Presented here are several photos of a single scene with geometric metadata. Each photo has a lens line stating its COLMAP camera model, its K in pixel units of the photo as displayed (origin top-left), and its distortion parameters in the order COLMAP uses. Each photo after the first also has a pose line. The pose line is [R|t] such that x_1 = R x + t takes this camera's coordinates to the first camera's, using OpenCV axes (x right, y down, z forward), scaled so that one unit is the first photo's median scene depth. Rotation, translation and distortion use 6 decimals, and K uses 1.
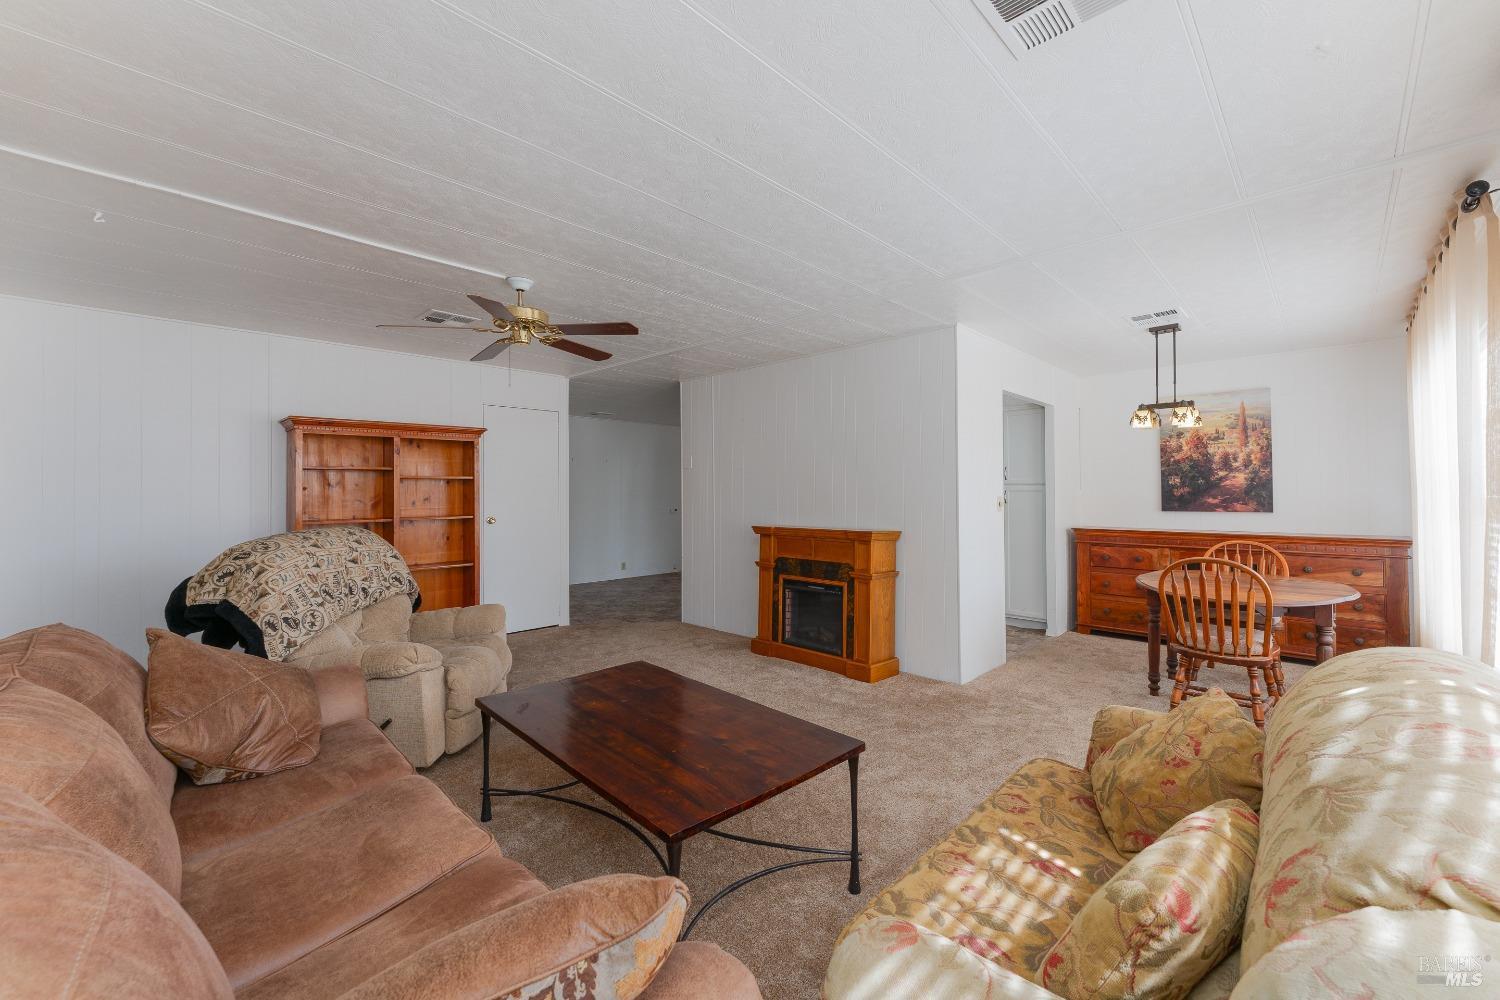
lens RADIAL K [[594.8, 0, 750.5], [0, 594.8, 495.4], [0, 0, 1]] dist [-0.001094, -0.000048]
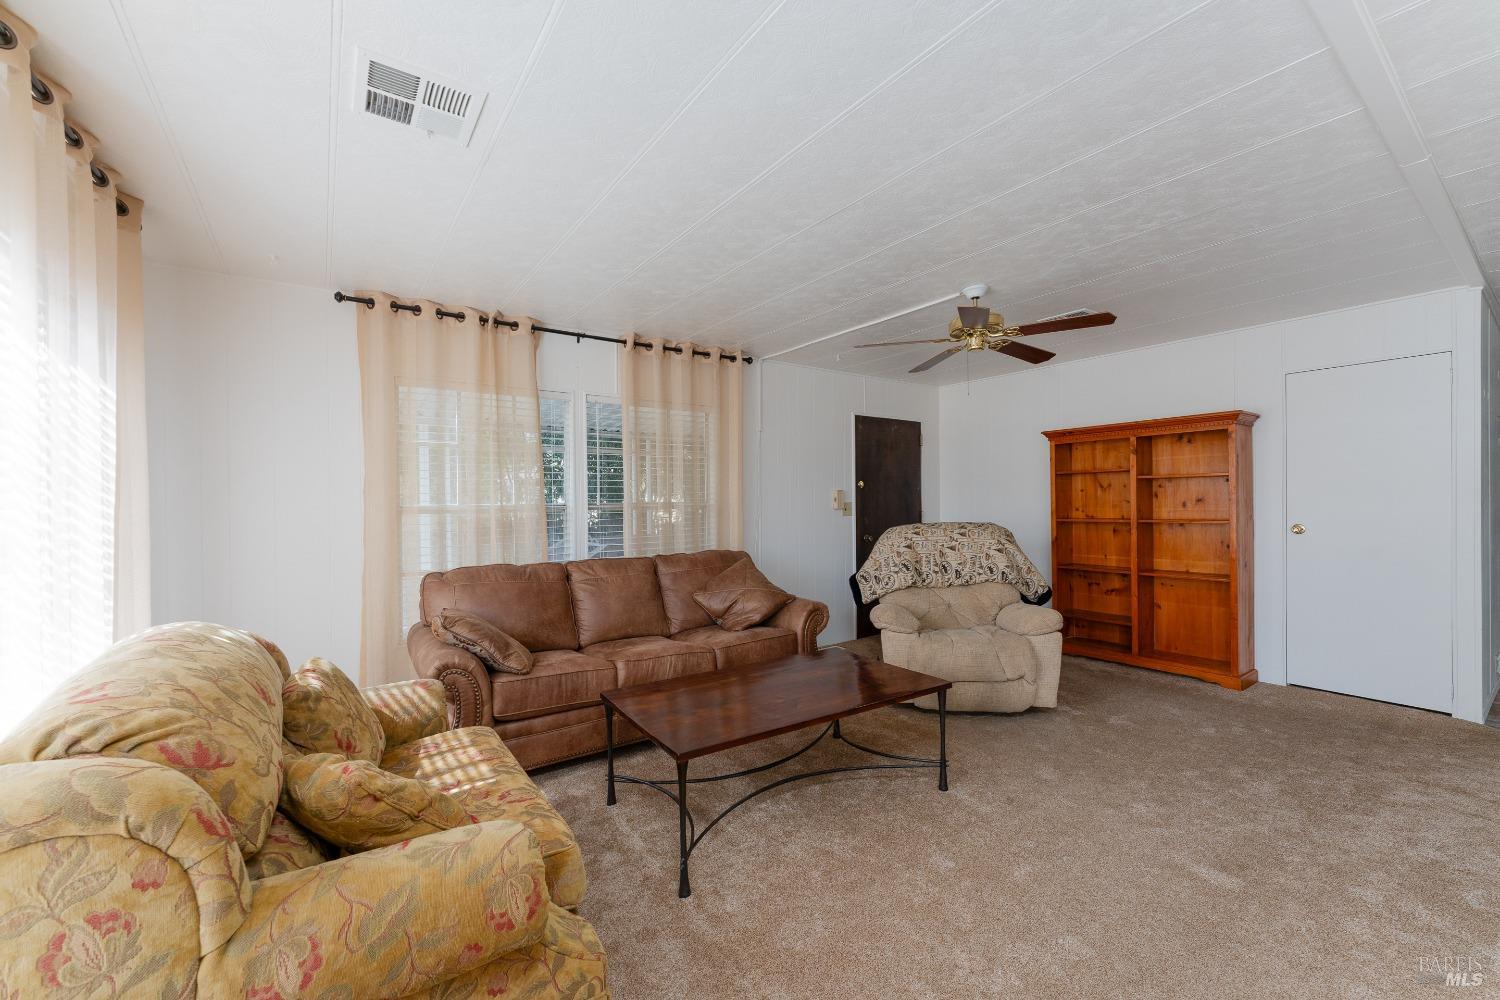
lens RADIAL K [[594.8, 0, 750.9], [0, 594.8, 500.5], [0, 0, 1]] dist [-0.001094, -0.000048]
pose [[-0.169685, 0.006307, -0.985478, 0.681261], [0.008373, 0.999953, 0.004957, -0.004473], [0.985463, -0.007411, -0.169730, 0.770756]]
